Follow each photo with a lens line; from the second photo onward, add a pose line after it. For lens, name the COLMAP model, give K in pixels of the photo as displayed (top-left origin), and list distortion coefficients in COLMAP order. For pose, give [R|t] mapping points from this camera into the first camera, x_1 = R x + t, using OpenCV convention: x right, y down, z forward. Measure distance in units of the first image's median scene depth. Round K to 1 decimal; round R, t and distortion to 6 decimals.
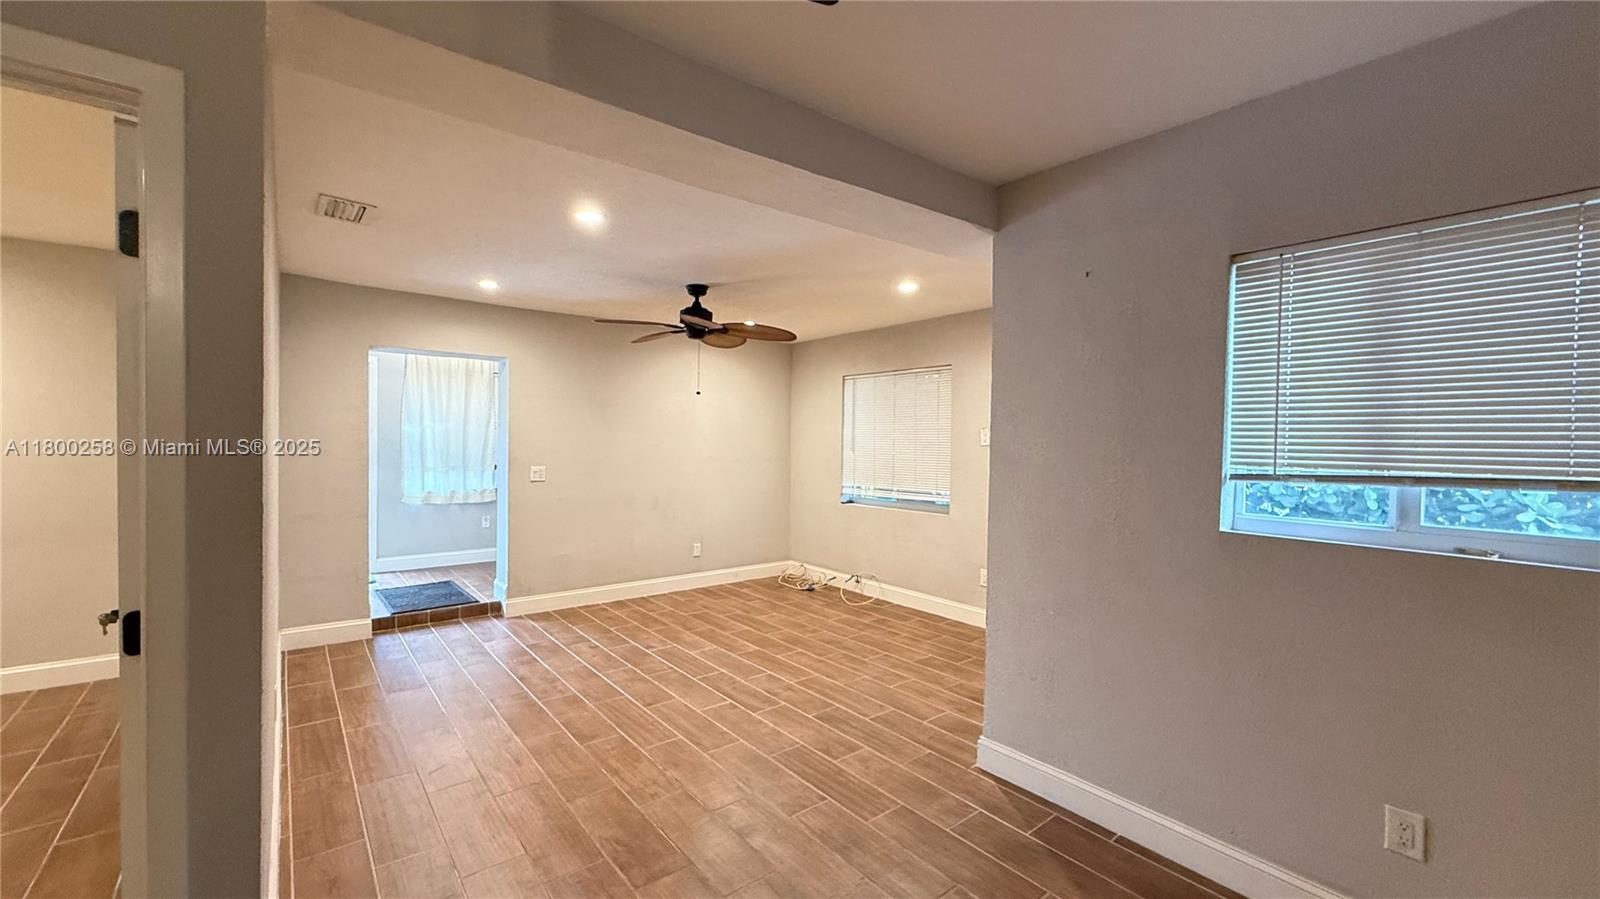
lens RADIAL K [[642.0, 0, 796.8], [0, 642.0, 448.3], [0, 0, 1]] dist [-0.000859, -0.000238]
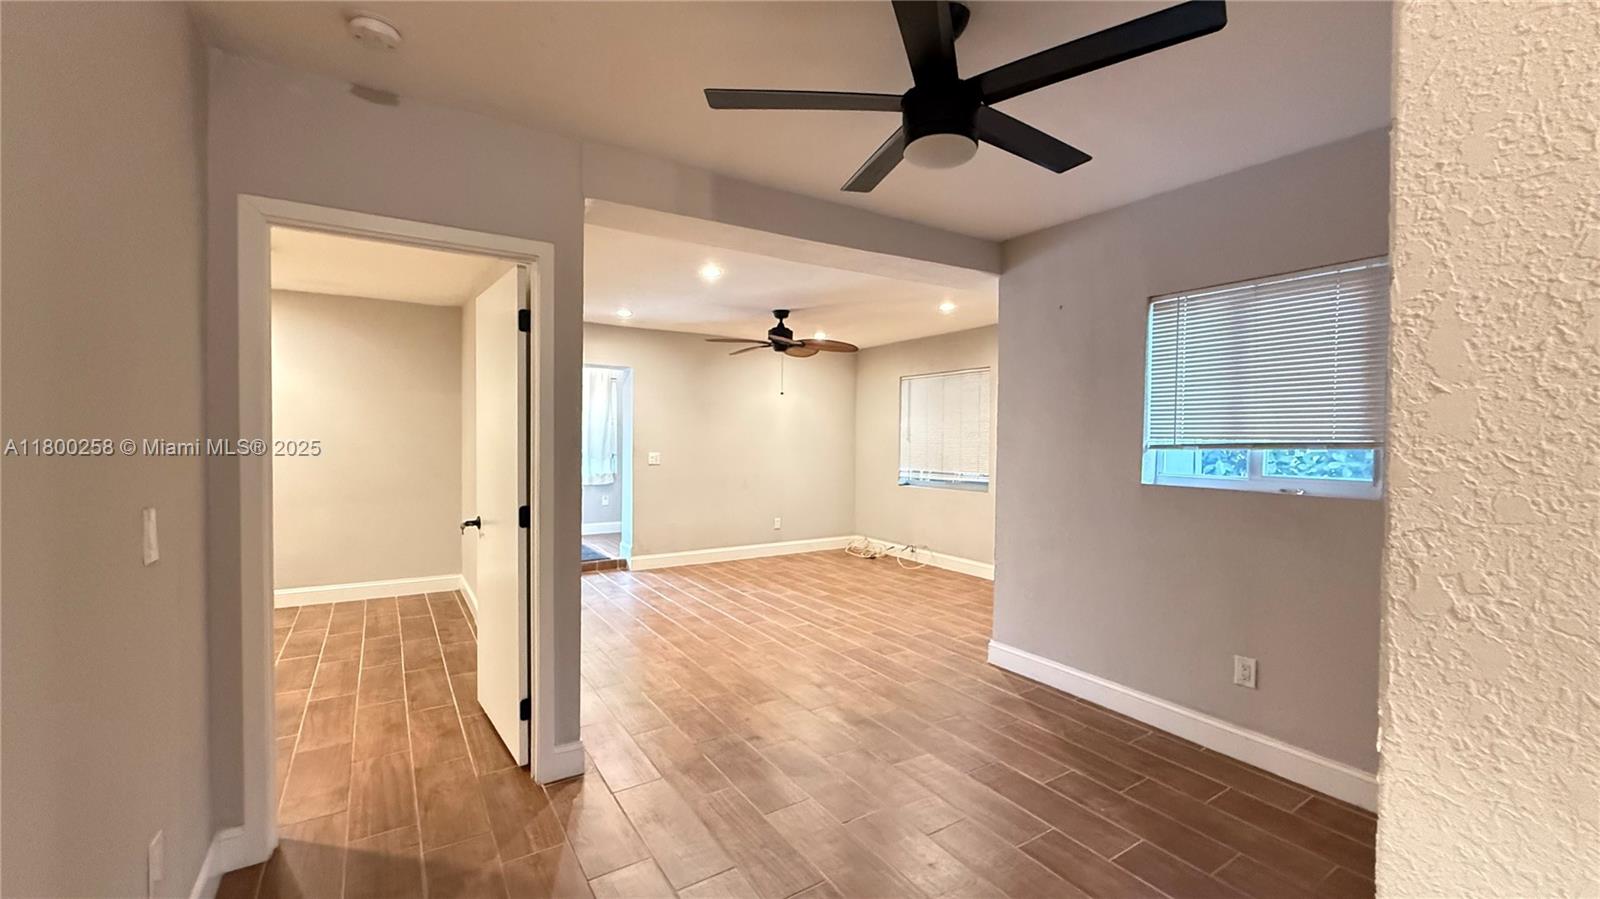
lens RADIAL K [[642.0, 0, 796.8], [0, 642.0, 448.3], [0, 0, 1]] dist [-0.000859, -0.000238]
pose [[0.994246, -0.002817, -0.107087, 0.014874], [0.003156, 0.999991, 0.002992, 0.021758], [0.107078, -0.003313, 0.994245, -0.296869]]
